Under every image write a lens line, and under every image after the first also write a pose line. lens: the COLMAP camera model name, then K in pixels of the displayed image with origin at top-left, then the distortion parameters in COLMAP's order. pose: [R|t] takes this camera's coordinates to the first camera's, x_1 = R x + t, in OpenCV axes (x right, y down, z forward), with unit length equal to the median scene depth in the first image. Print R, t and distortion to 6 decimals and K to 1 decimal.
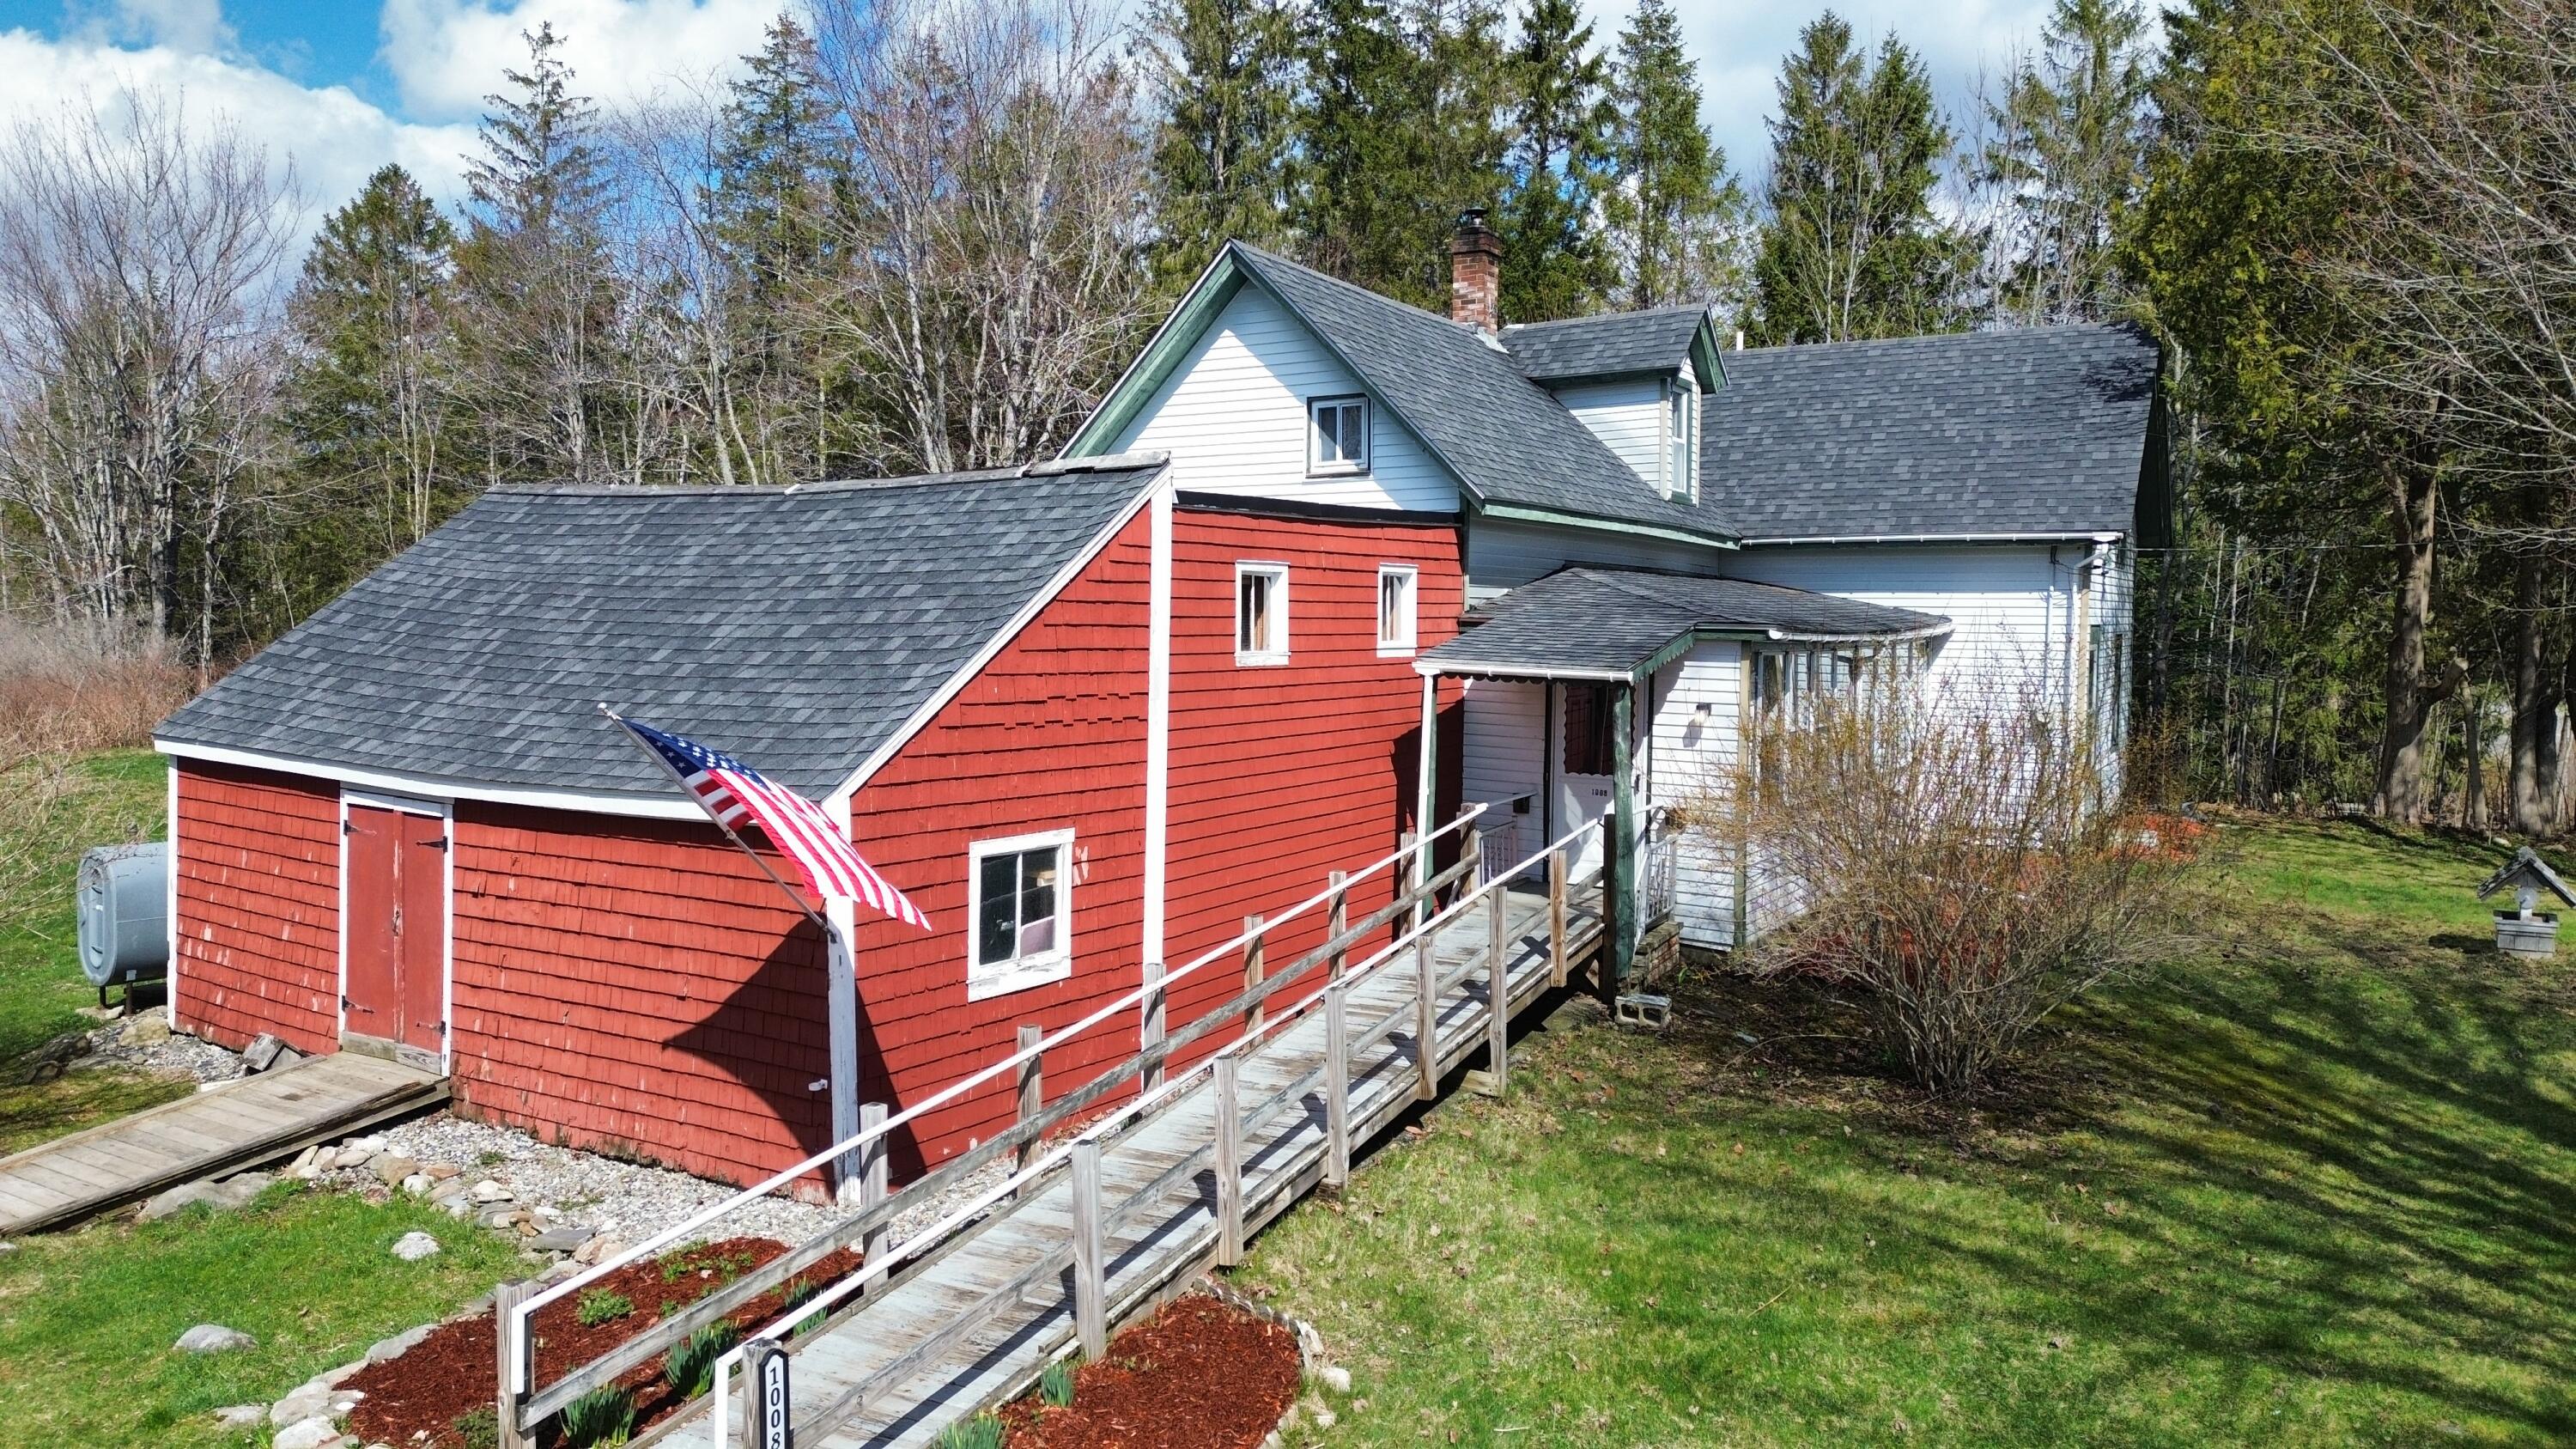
lens RADIAL K [[1804.4, 0, 1278.7], [0, 1804.4, 715.3], [0, 0, 1]] dist [0.088729, -0.093391]
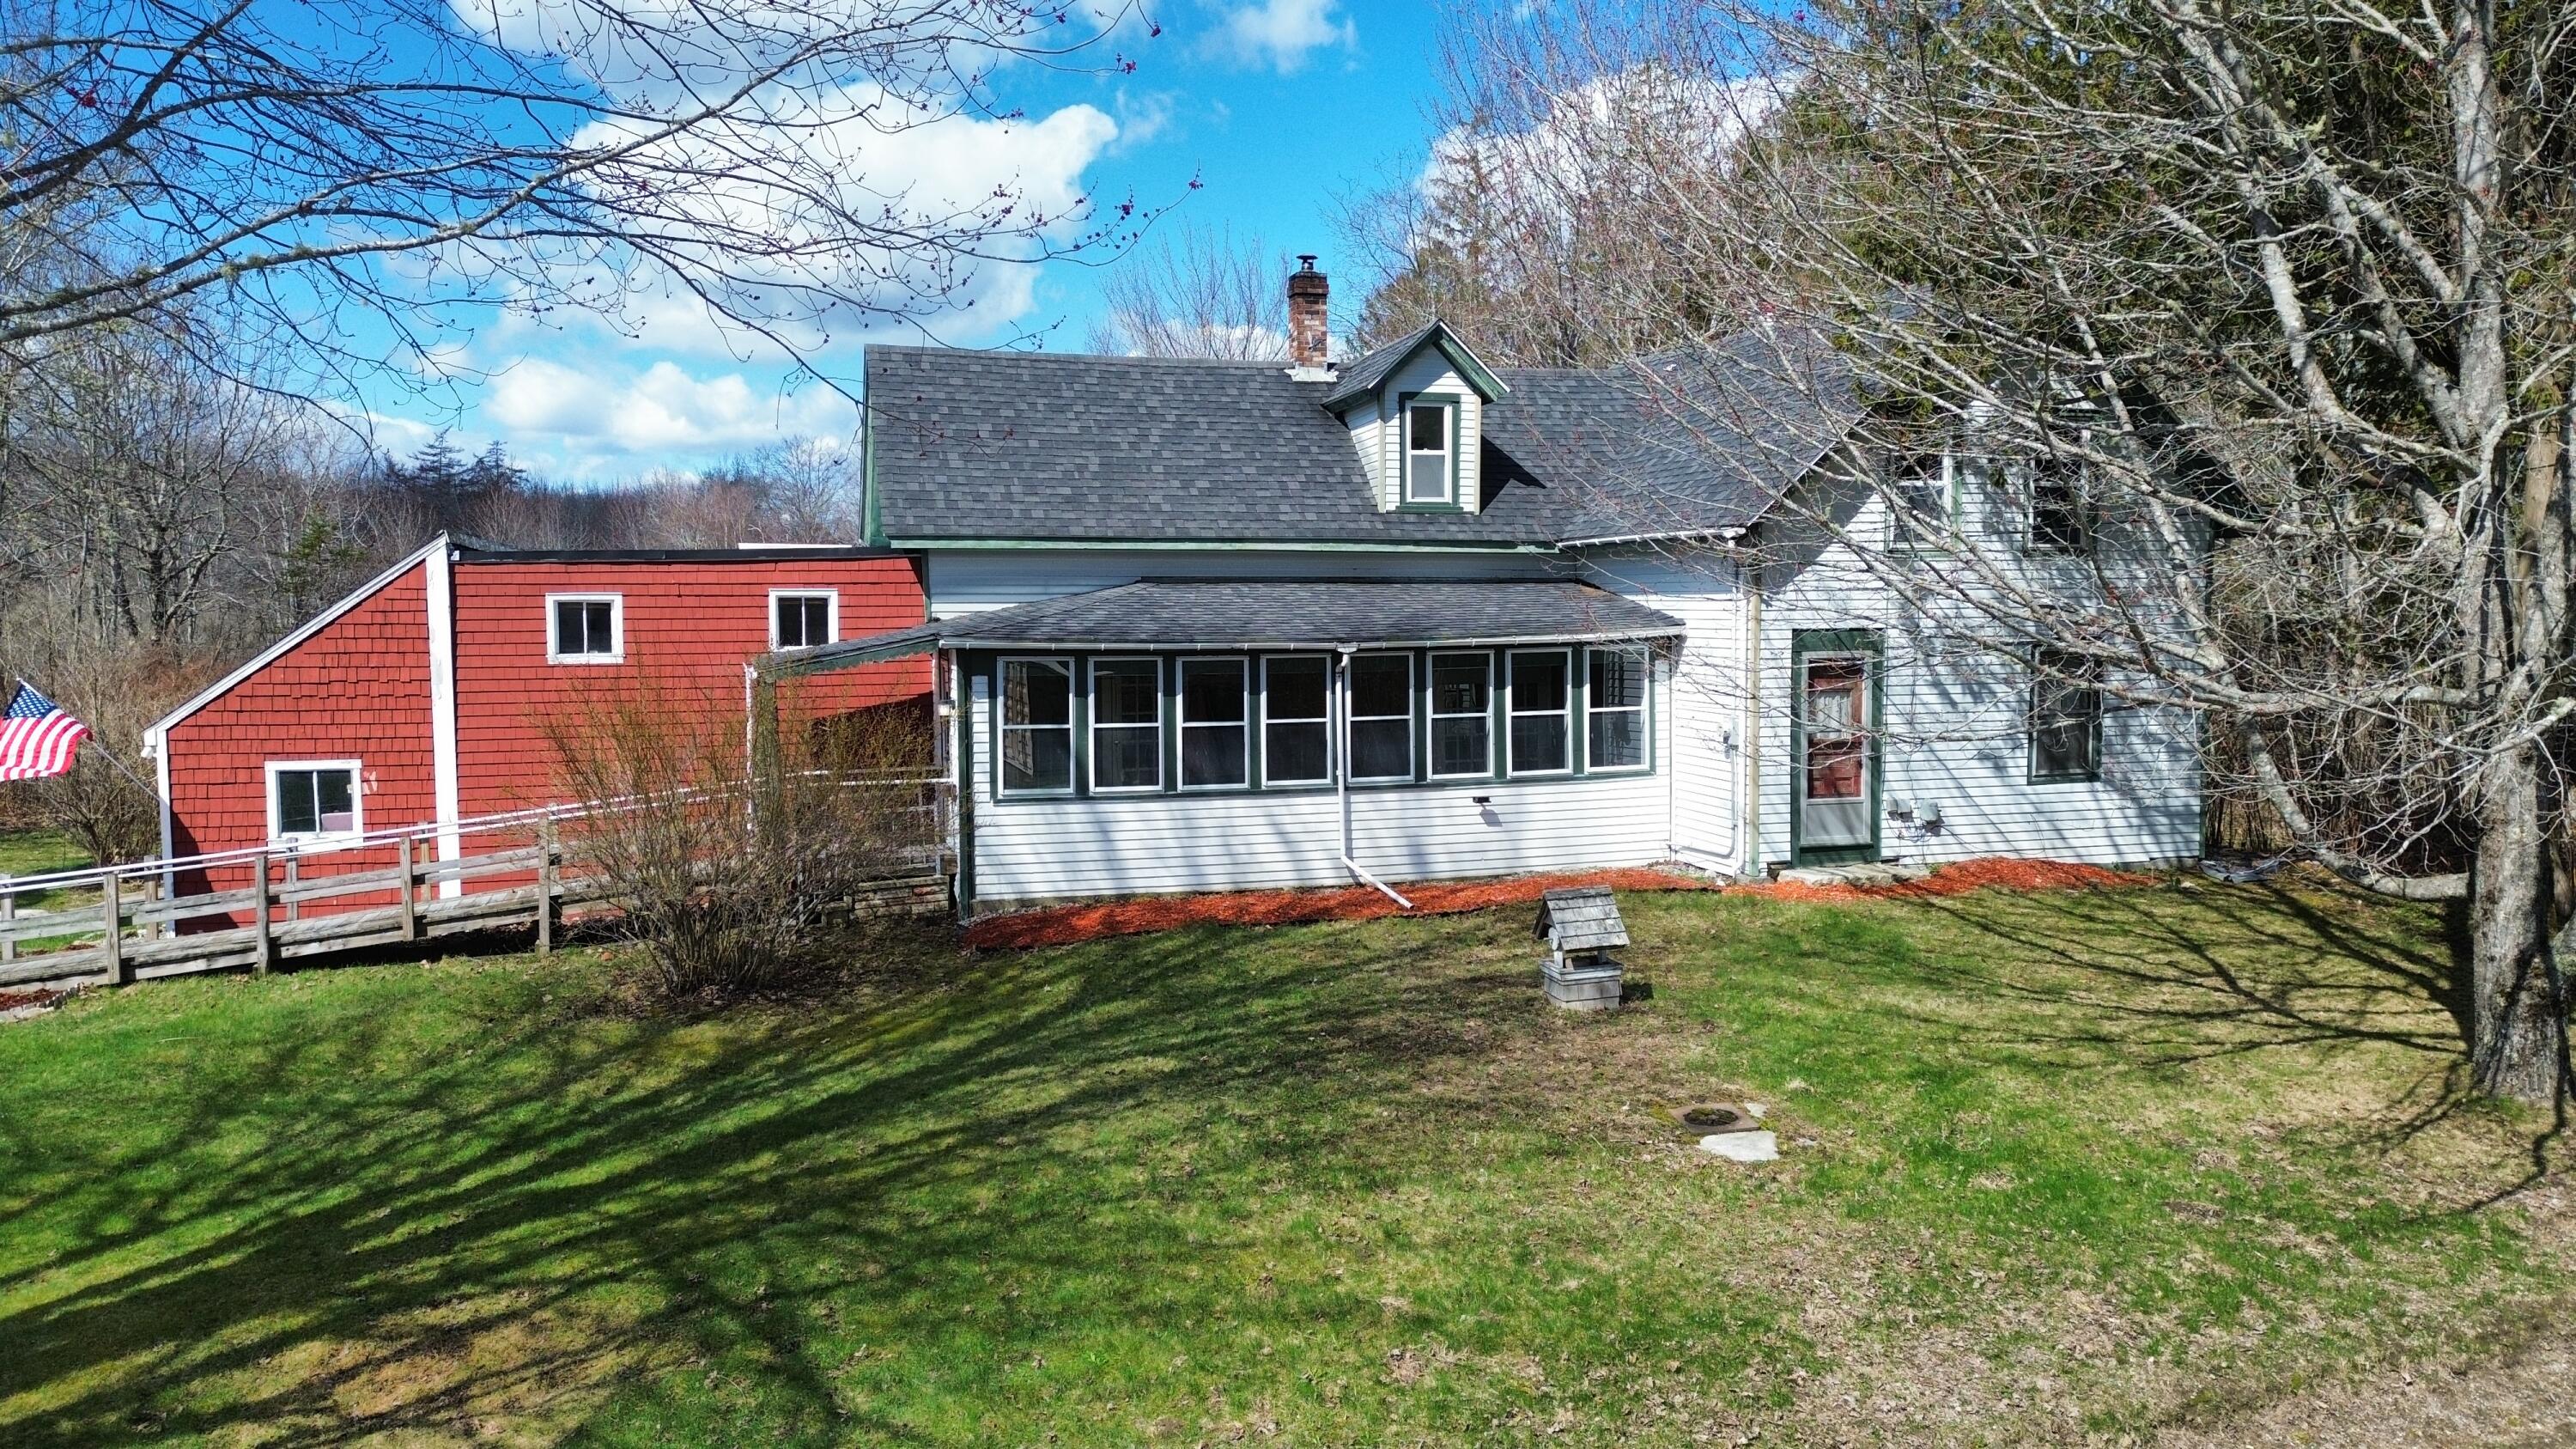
lens RADIAL K [[1804.4, 0, 1277.3], [0, 1804.4, 716.0], [0, 0, 1]] dist [0.088729, -0.093391]
pose [[0.715127, 0.032937, -0.698219, 1.124019], [-0.027819, 0.999439, 0.018654, -0.022276], [0.698441, 0.006083, 0.715642, 0.251887]]
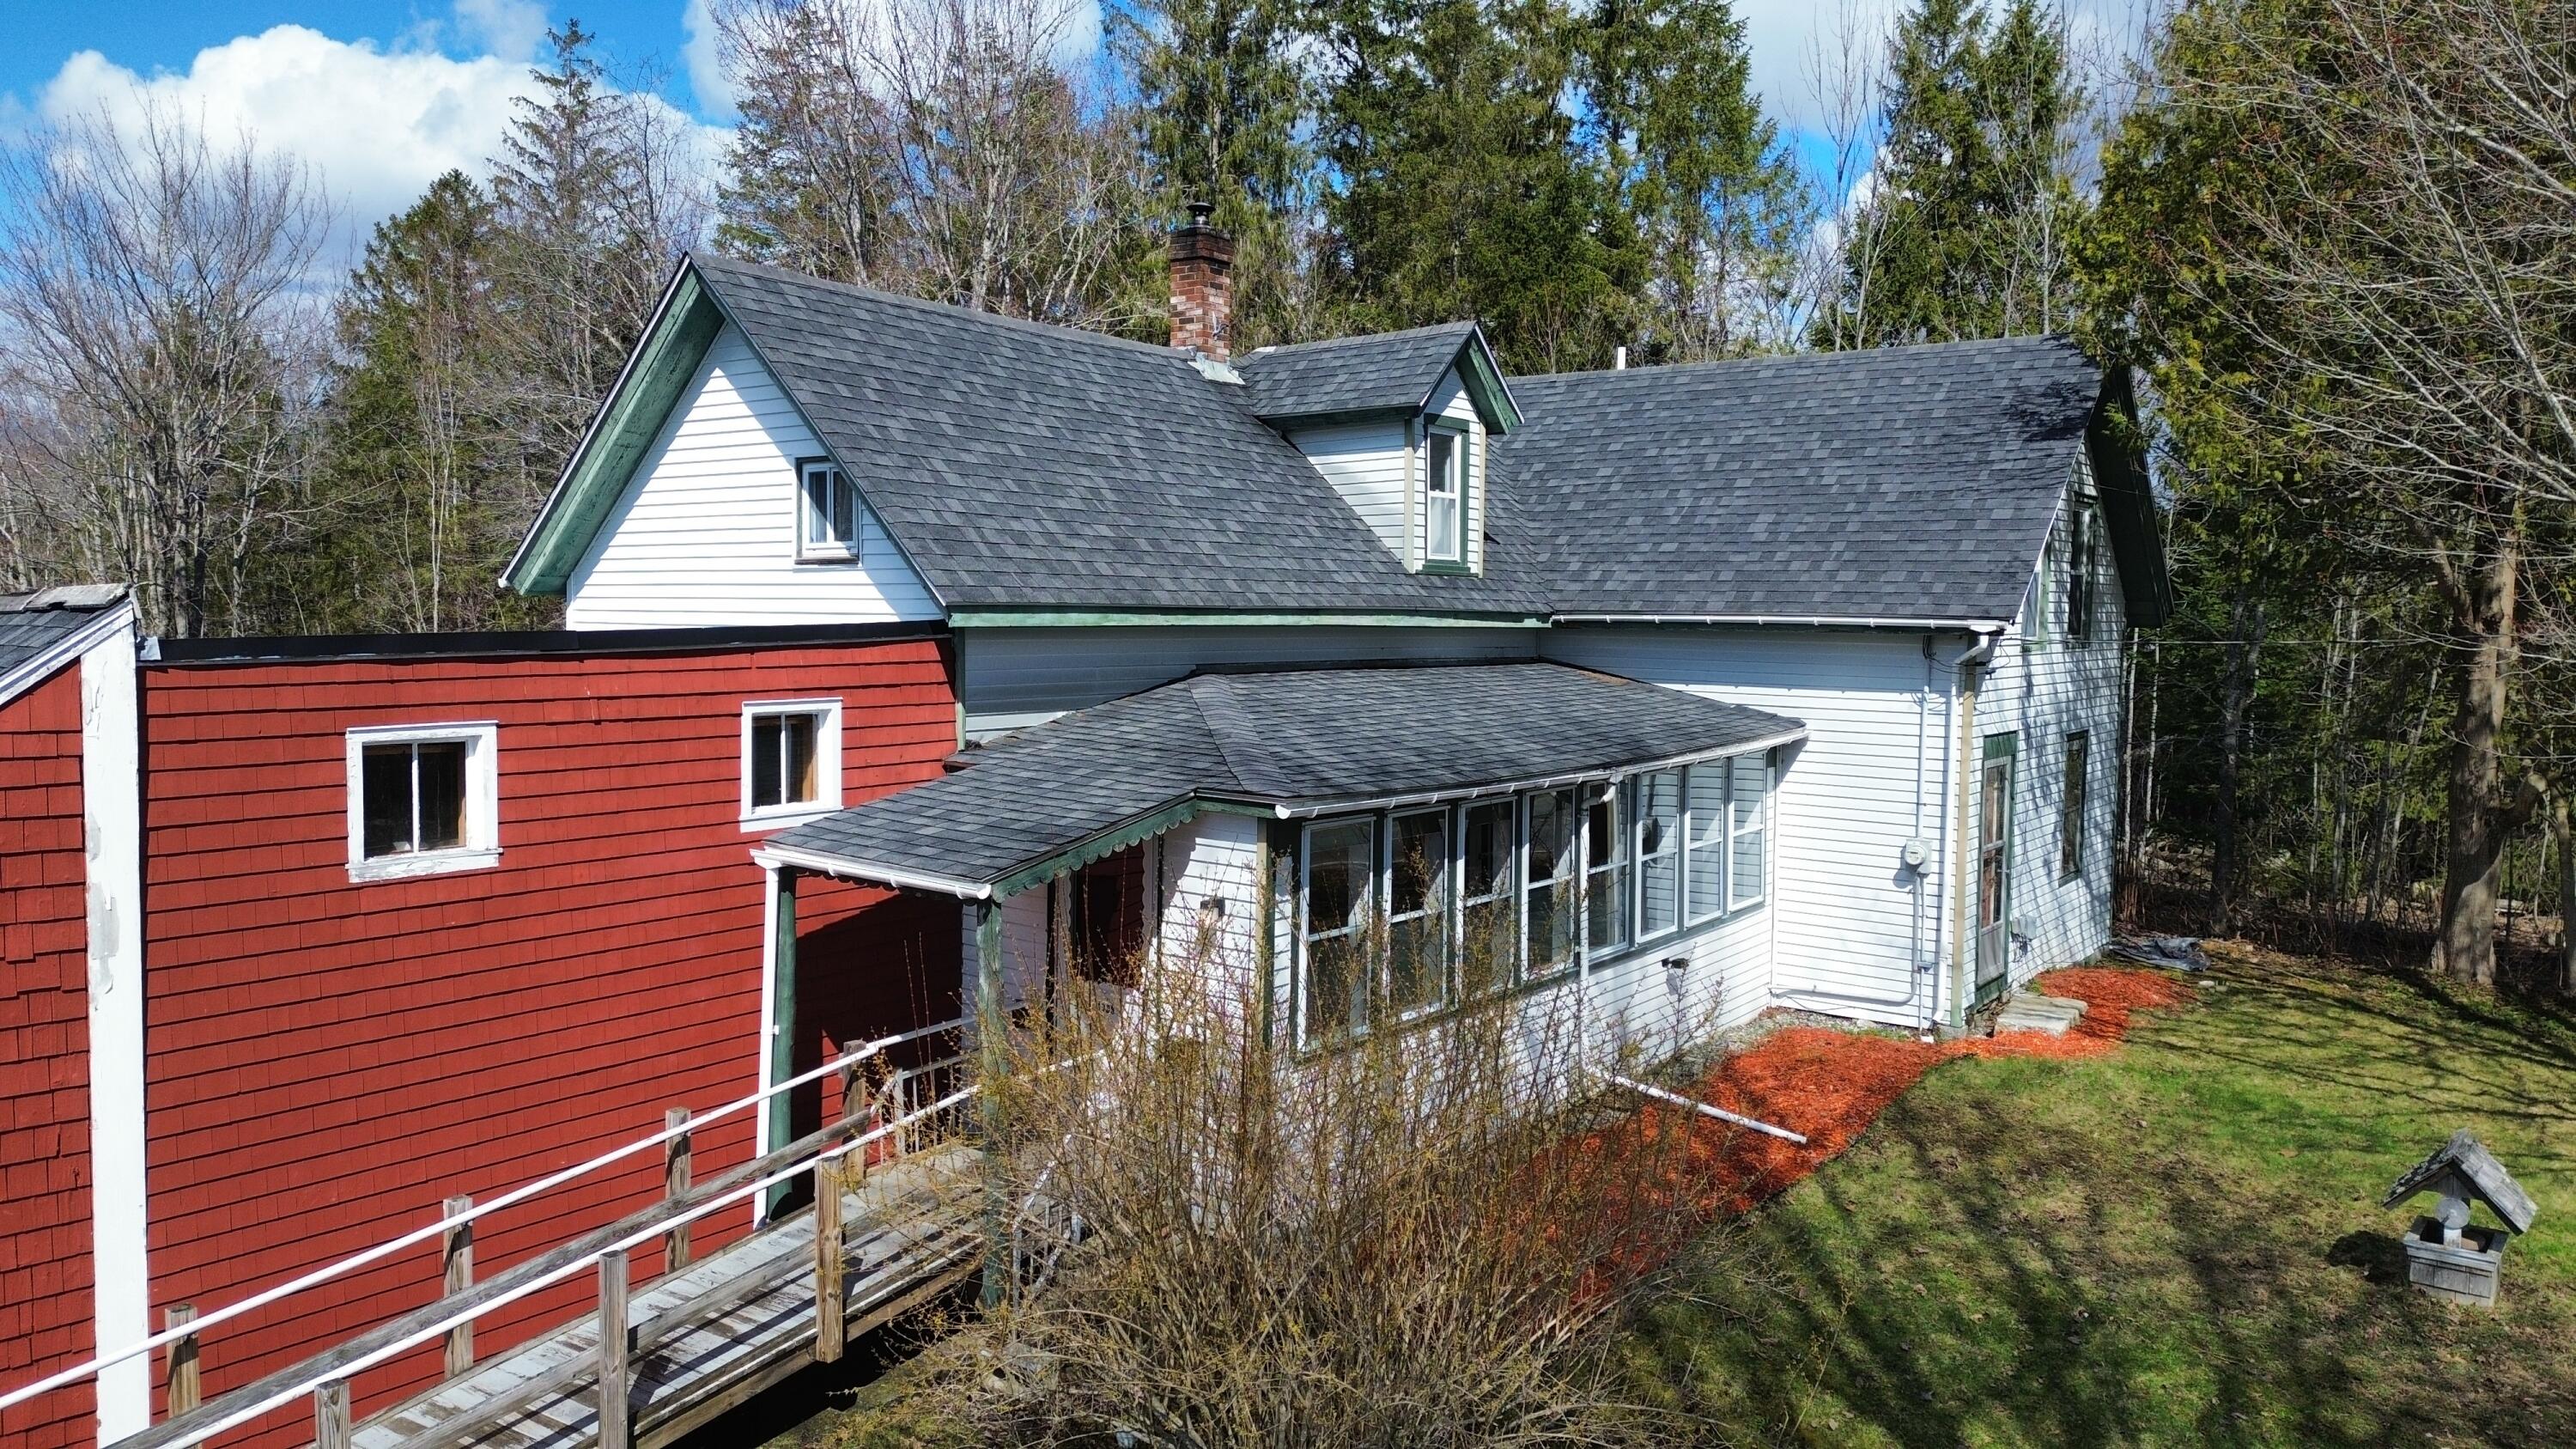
lens RADIAL K [[1804.4, 0, 1277.1], [0, 1804.4, 723.3], [0, 0, 1]] dist [0.088729, -0.093391]
pose [[0.992515, 0.015112, -0.121182, 0.310886], [-0.013762, 0.999834, 0.011967, -0.076704], [0.121342, -0.010209, 0.992558, 0.266171]]
